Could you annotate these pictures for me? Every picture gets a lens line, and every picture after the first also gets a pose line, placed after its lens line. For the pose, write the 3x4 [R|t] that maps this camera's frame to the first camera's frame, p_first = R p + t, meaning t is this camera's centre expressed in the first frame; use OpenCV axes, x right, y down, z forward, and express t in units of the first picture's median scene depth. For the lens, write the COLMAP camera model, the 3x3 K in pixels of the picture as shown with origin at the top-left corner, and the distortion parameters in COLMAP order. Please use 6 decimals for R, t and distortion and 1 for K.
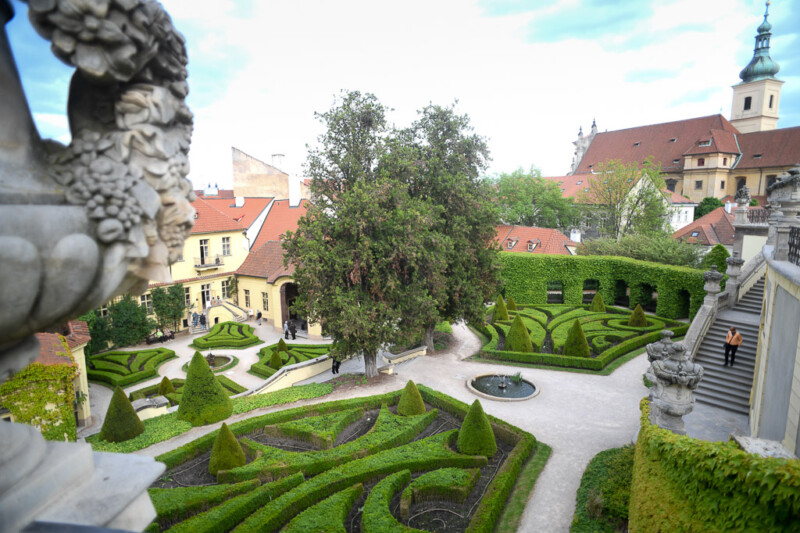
lens RADIAL K [[453.7, 0, 400.0], [0, 453.7, 266.5], [0, 0, 1]] dist [-0.103645, 0.065447]
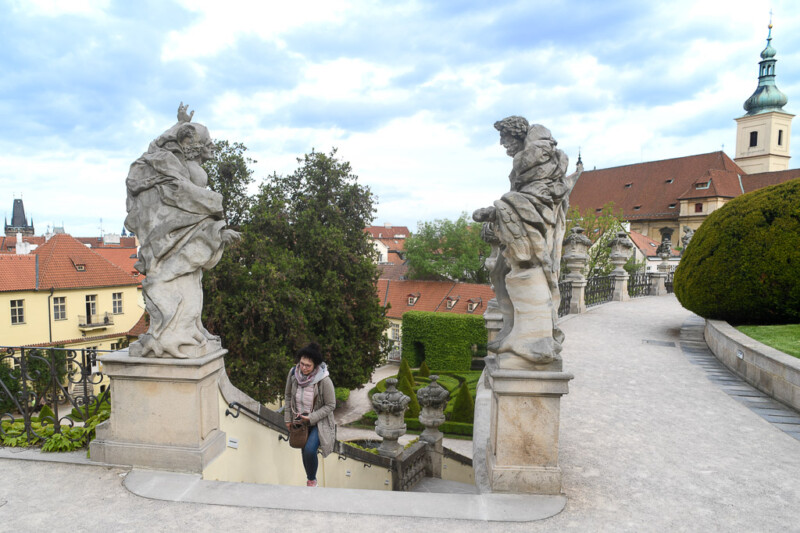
lens RADIAL K [[602.2, 0, 398.7], [0, 602.2, 310.7], [0, 0, 1]] dist [-0.117811, 0.094641]
pose [[0.999958, 0.007969, 0.004432, 0.153791], [-0.007767, 0.998999, -0.044050, 0.015334], [-0.004779, 0.044014, 0.999019, -0.146046]]
